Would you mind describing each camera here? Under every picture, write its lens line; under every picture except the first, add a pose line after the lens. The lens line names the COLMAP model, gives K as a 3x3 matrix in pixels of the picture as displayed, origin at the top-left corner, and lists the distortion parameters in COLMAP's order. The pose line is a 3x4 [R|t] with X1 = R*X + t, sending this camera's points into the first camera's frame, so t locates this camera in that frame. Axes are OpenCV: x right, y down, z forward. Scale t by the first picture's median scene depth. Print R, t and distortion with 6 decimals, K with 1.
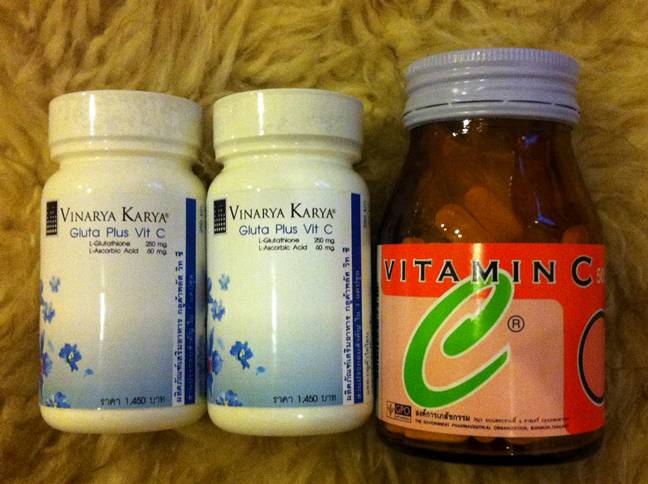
lens RADIAL K [[551.2, 0, 323.6], [0, 551.2, 244.6], [0, 0, 1]] dist [-0.029732, -0.009192]
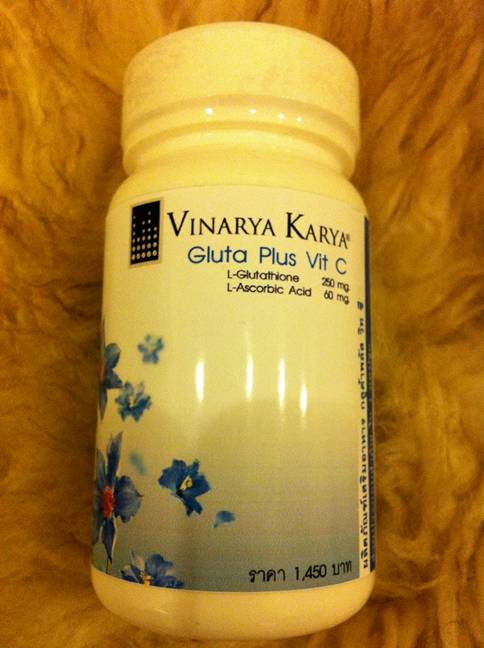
lens RADIAL K [[551.2, 0, 242.3], [0, 551.2, 320.9], [0, 0, 1]] dist [-0.029732, -0.009192]
pose [[0.982840, 0.060410, 0.174290, -0.193370], [-0.050334, 0.996827, -0.061668, 0.071397], [-0.177462, 0.051837, 0.982761, 0.460749]]
